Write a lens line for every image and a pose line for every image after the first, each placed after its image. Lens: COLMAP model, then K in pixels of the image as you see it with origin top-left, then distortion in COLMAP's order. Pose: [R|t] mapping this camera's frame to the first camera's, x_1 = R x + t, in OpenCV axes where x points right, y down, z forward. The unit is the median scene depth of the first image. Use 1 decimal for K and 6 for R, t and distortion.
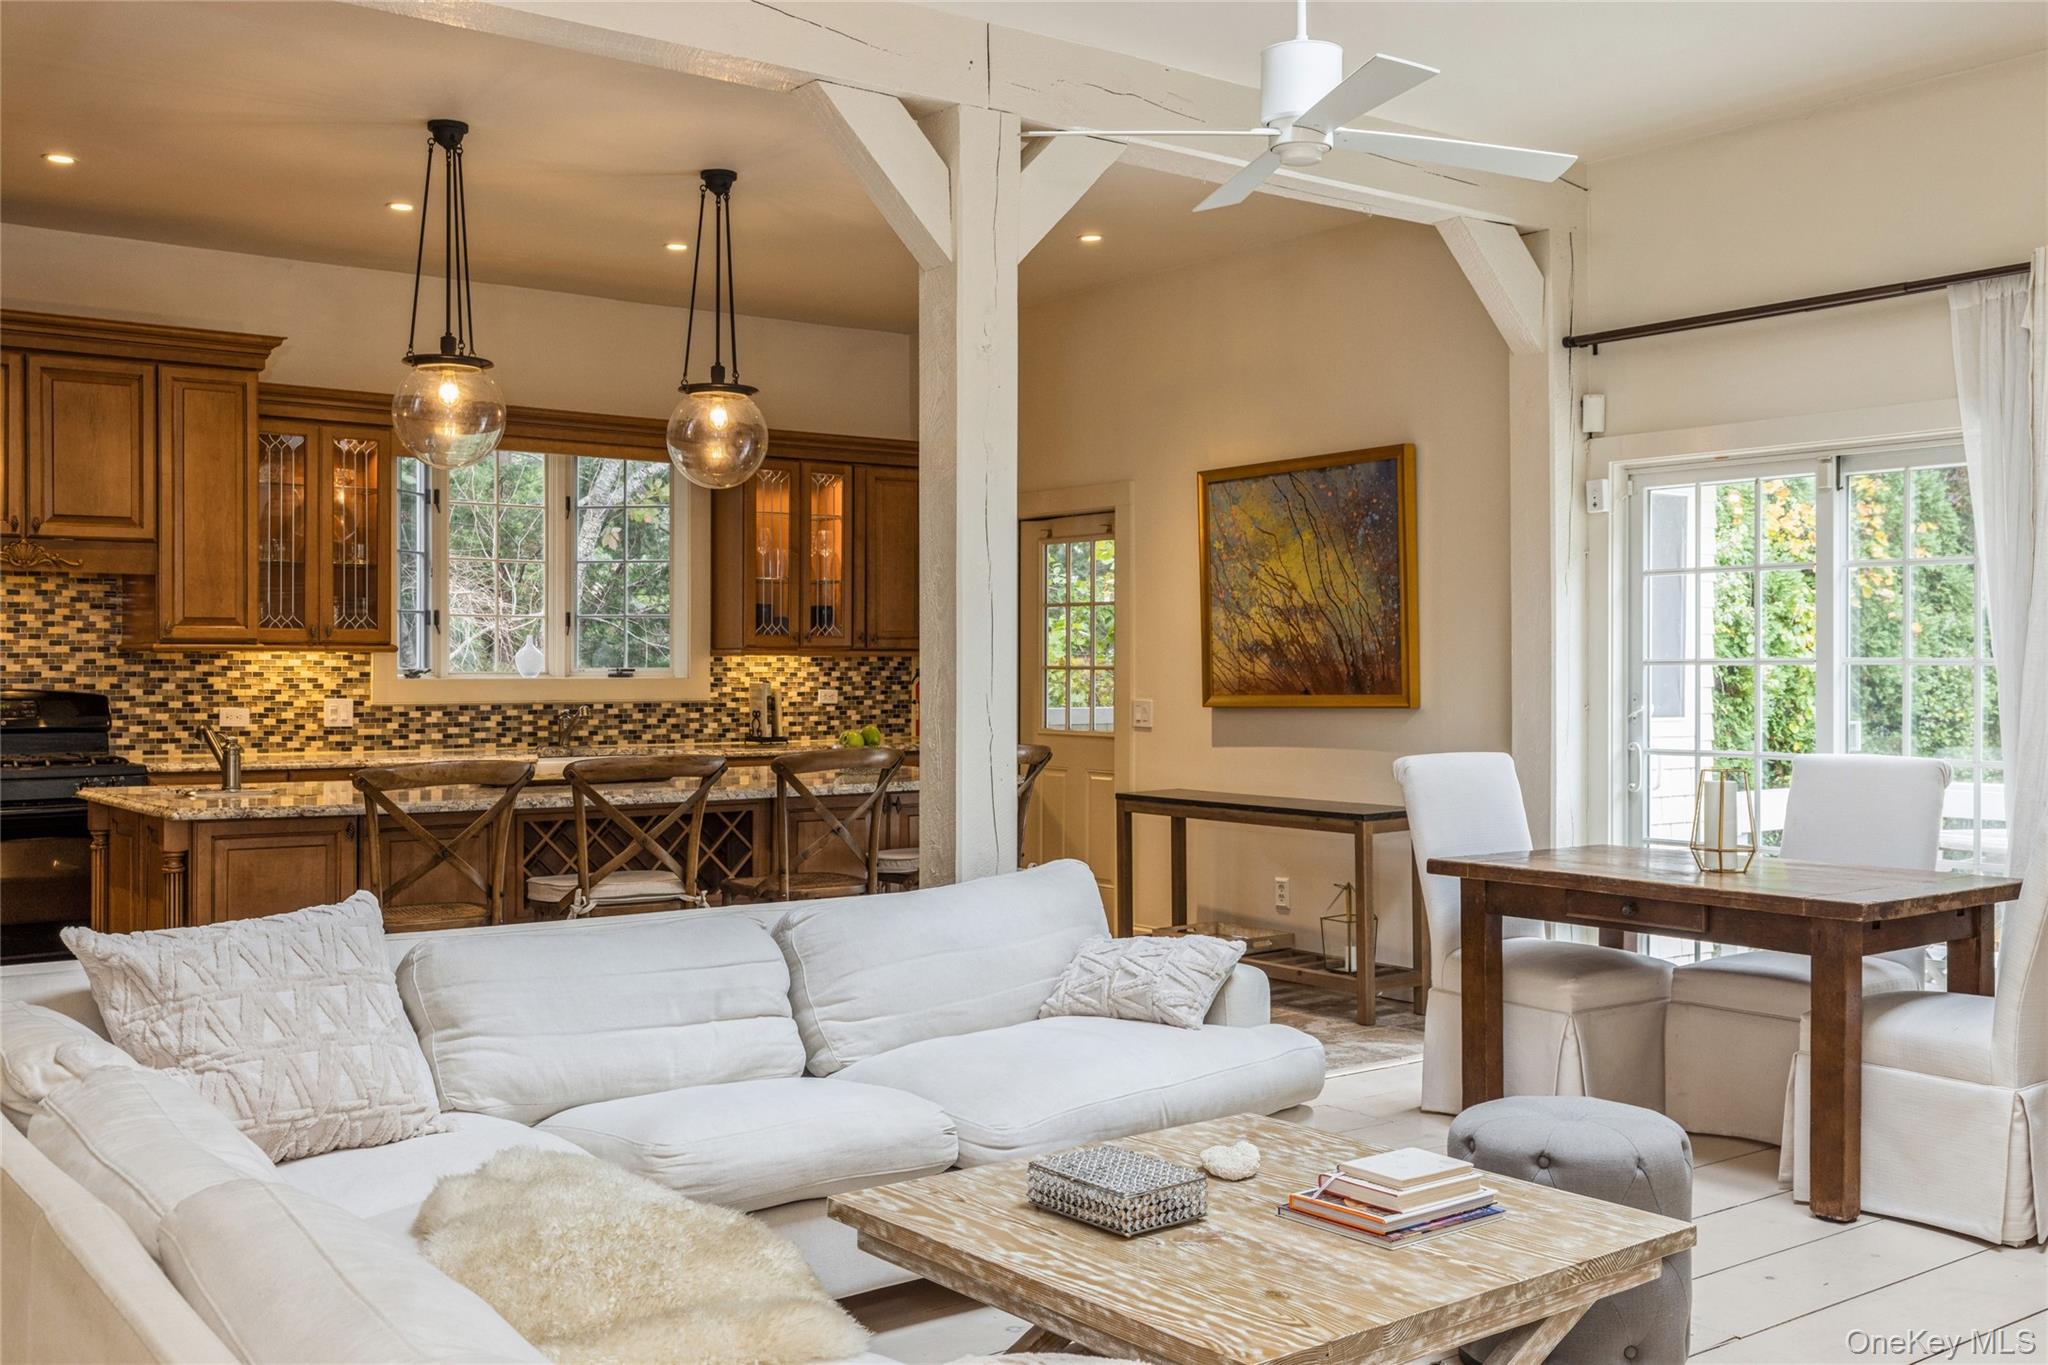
lens RADIAL K [[1983.5, 0, 1022.9], [0, 1983.5, 673.0], [0, 0, 1]] dist [0.041176, 0.000000]
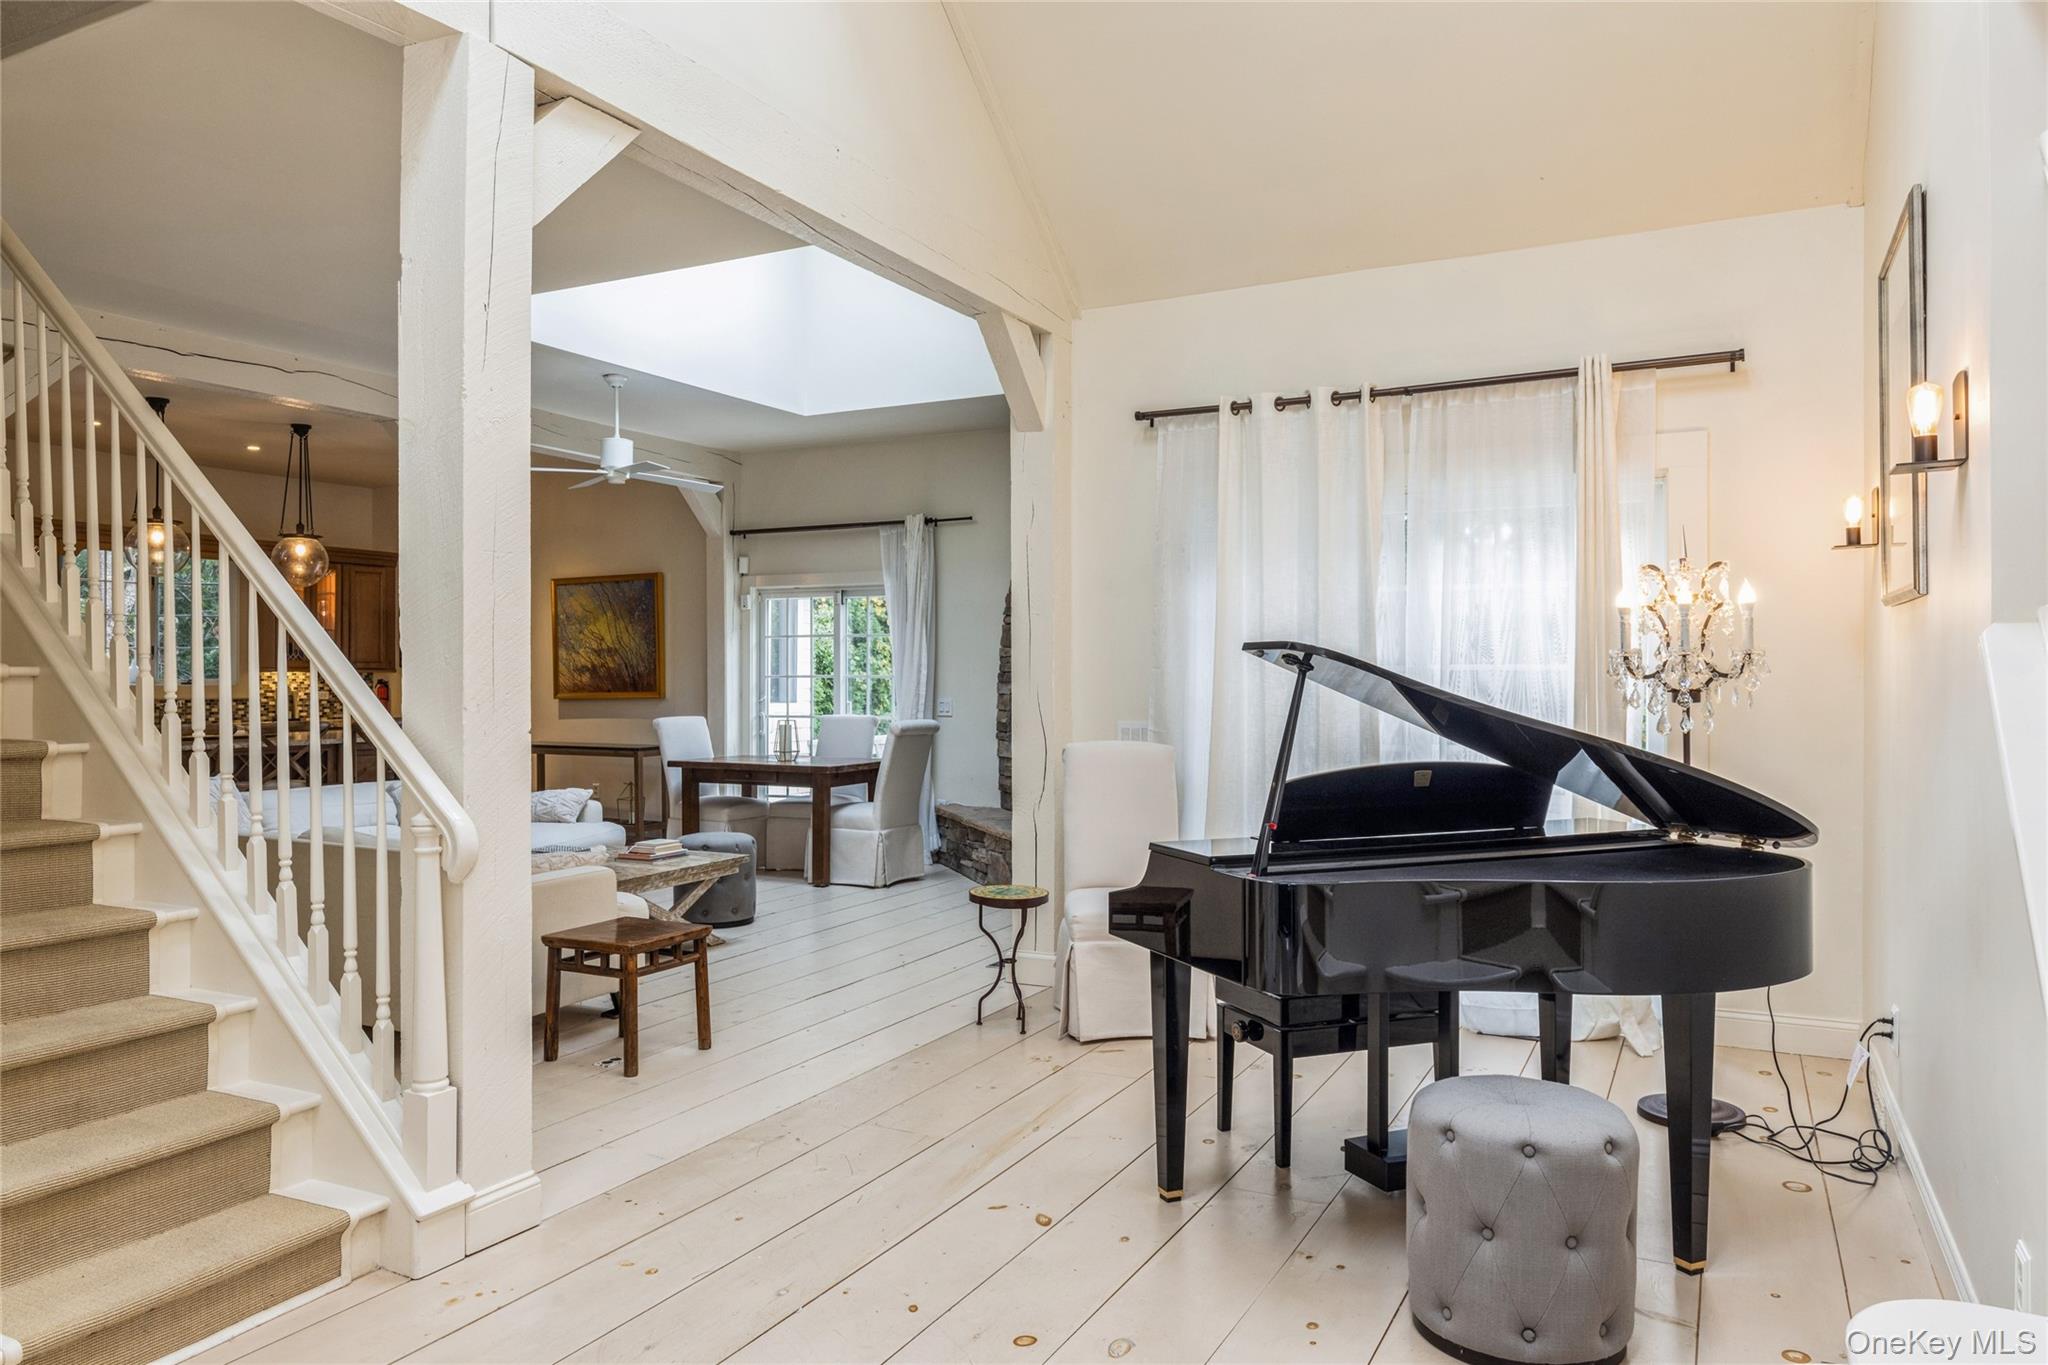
lens RADIAL K [[1398.9, 0, 1022.6], [0, 1398.9, 675.5], [0, 0, 1]] dist [-0.003048, -0.002762]
pose [[0.902786, 0.000492, 0.430089, -0.092949], [0.001381, 0.999991, -0.004043, 0.000213], [-0.430087, 0.004244, 0.902777, -0.485001]]
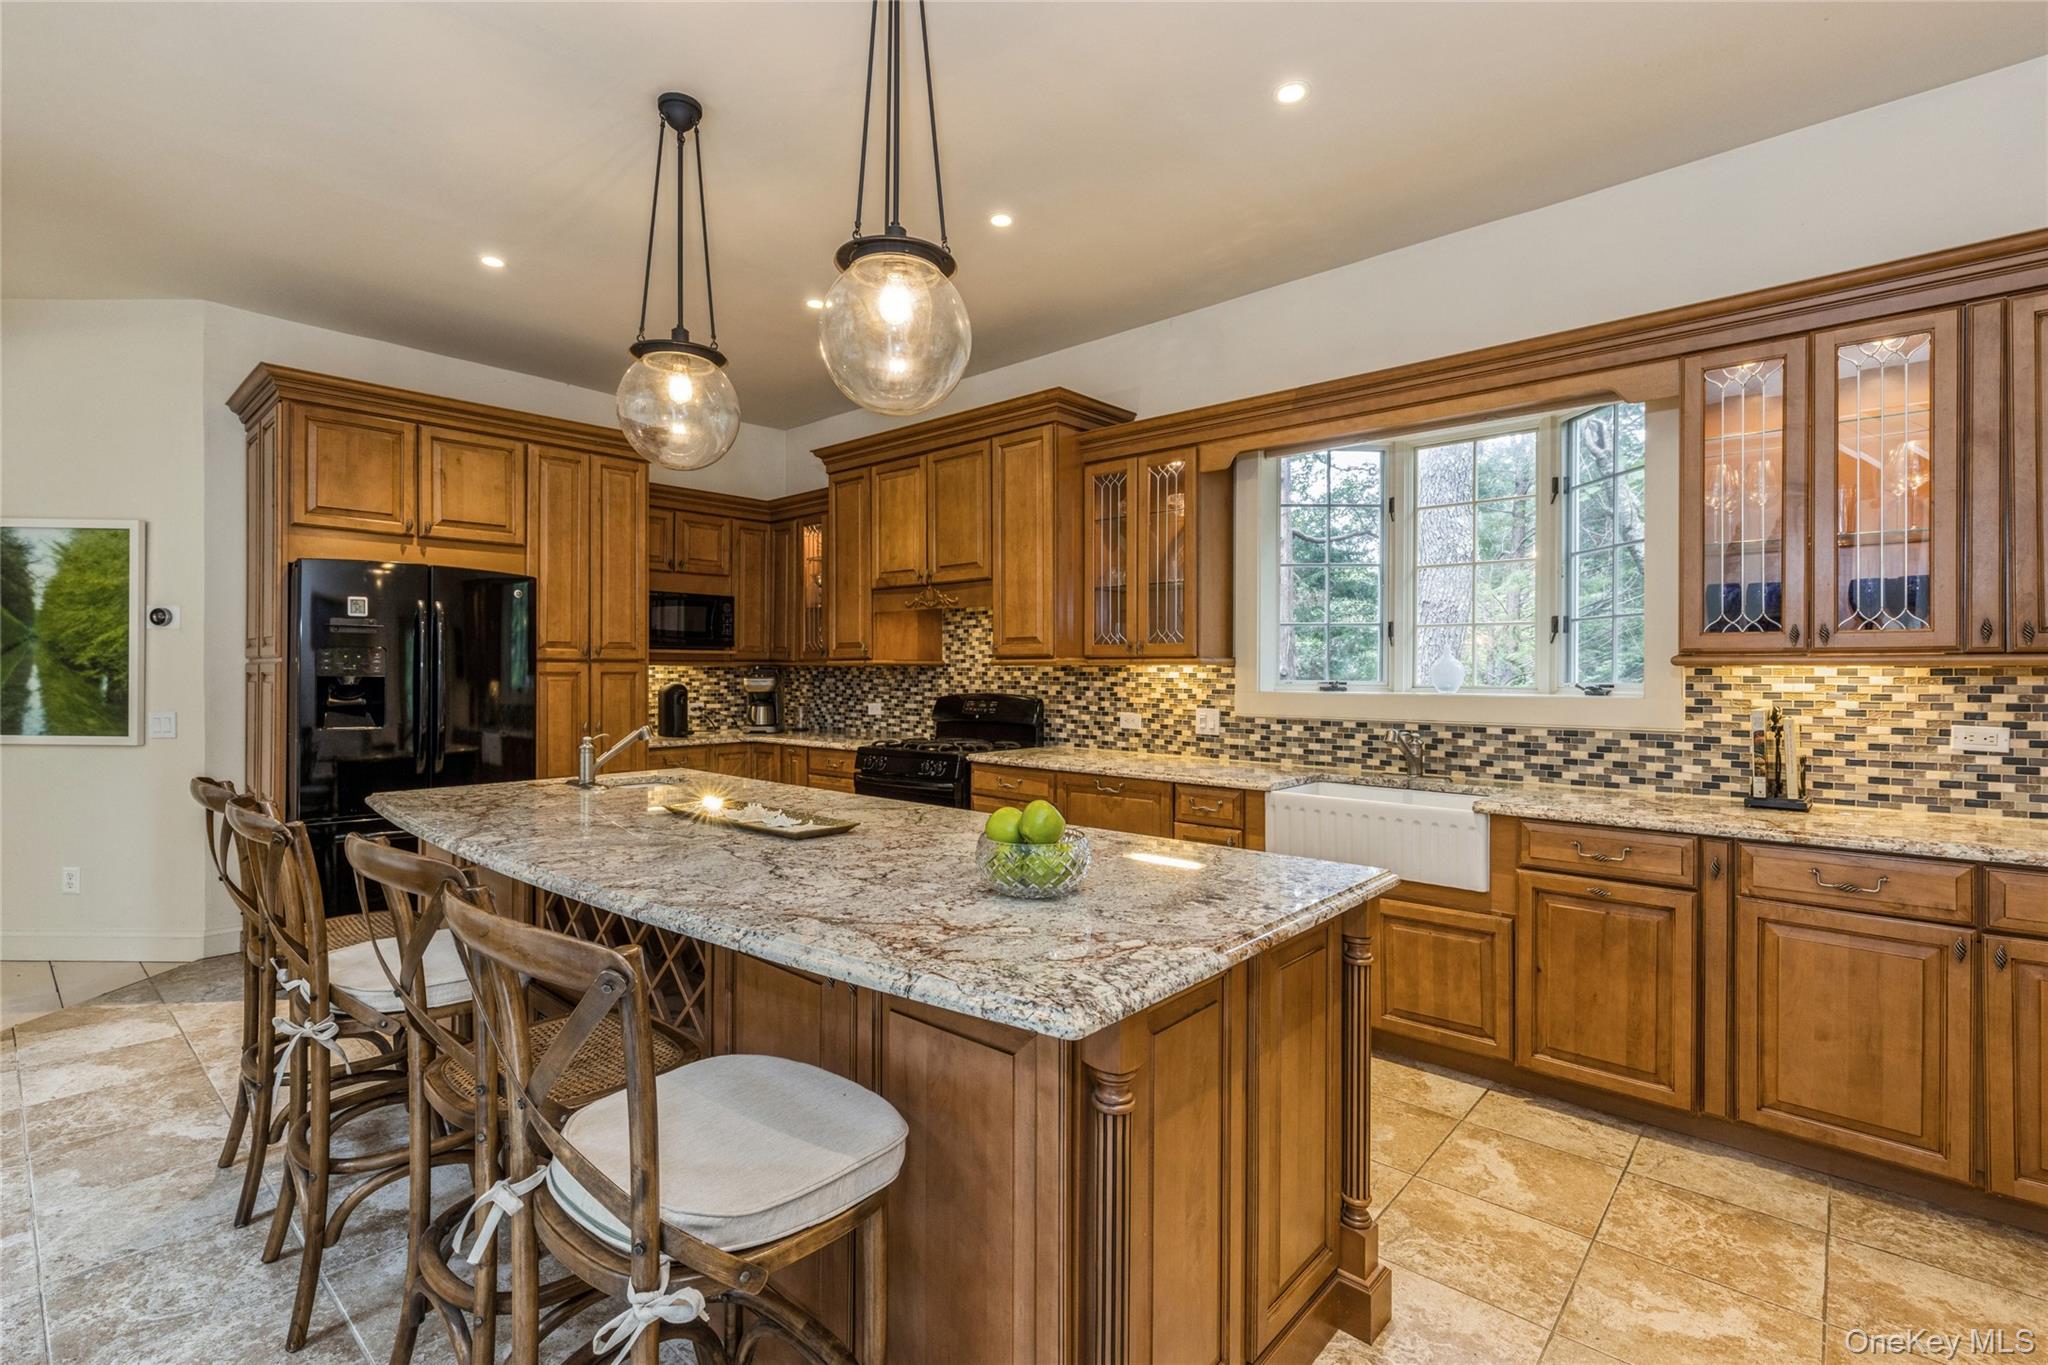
lens RADIAL K [[931.5, 0, 1018.9], [0, 931.5, 680.8], [0, 0, 1]] dist [0.004347, 0.000268]
pose [[0.175586, 0.005735, -0.984447, 0.134744], [-0.010456, 0.999937, 0.003961, -0.003049], [0.984409, 0.009598, 0.175635, 0.819925]]
